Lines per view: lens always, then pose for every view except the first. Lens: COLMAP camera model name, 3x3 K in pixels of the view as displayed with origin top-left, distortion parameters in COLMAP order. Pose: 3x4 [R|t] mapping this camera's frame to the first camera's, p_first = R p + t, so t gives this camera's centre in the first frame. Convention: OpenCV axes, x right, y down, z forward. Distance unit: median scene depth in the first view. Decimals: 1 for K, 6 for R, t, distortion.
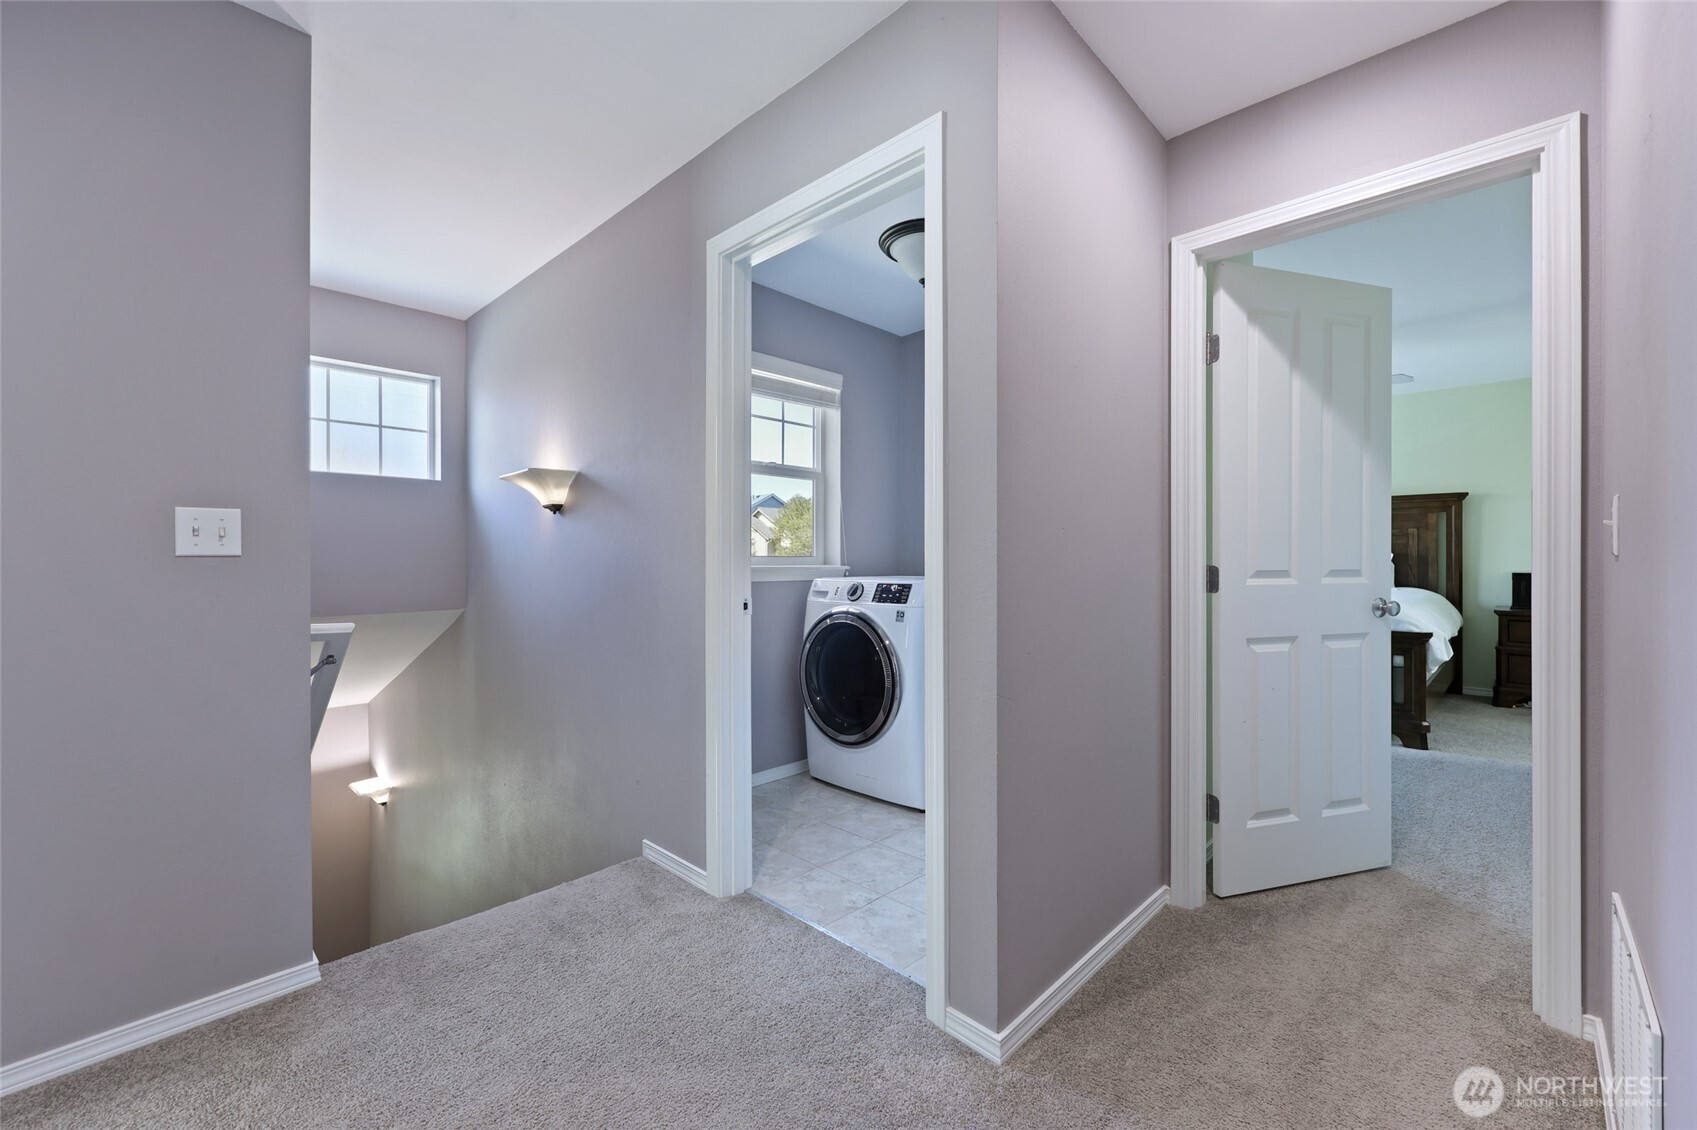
lens RADIAL K [[698.2, 0, 846.1], [0, 698.2, 557.8], [0, 0, 1]] dist [0.000437, 0.000097]
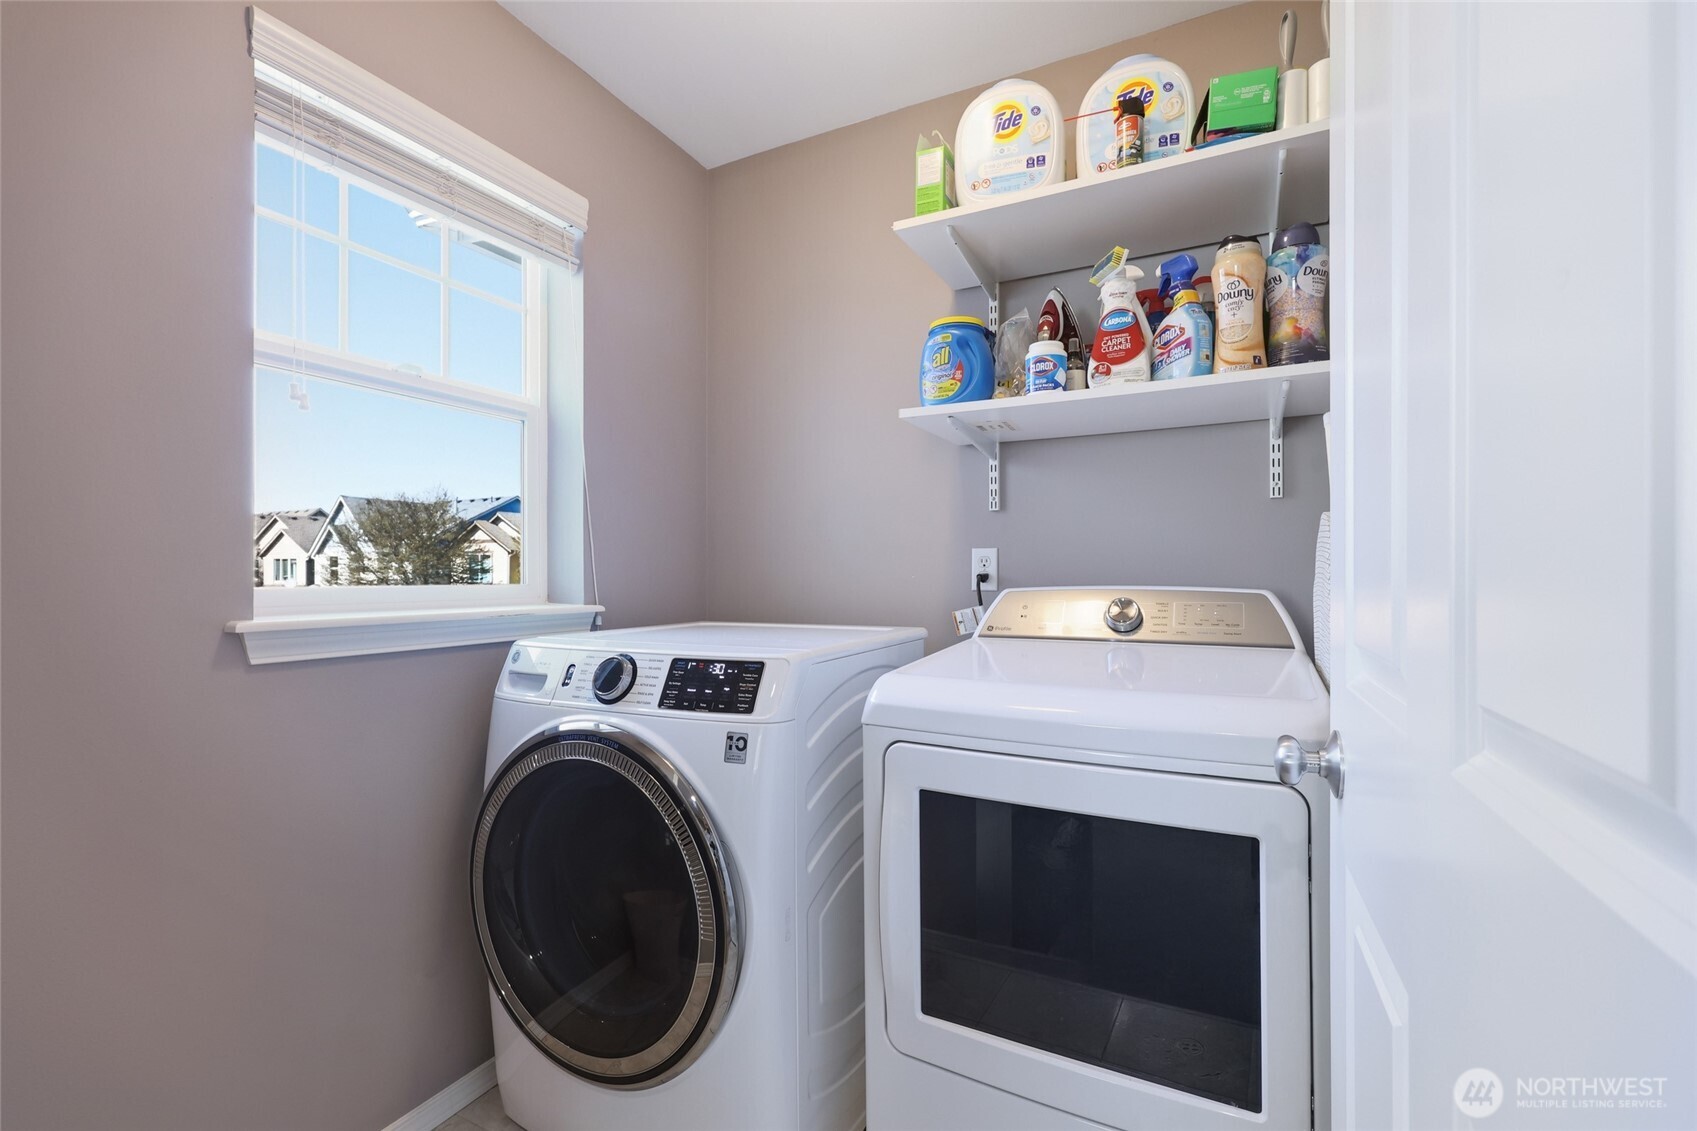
lens RADIAL K [[769.7, 0, 848.5], [0, 769.7, 565.5], [0, 0, 1]] dist [-0.001513, -0.000290]
pose [[0.956394, -0.004152, 0.292049, 0.012381], [0.006864, 0.999942, -0.008261, -0.011067], [-0.291998, 0.009906, 0.956368, 0.523883]]
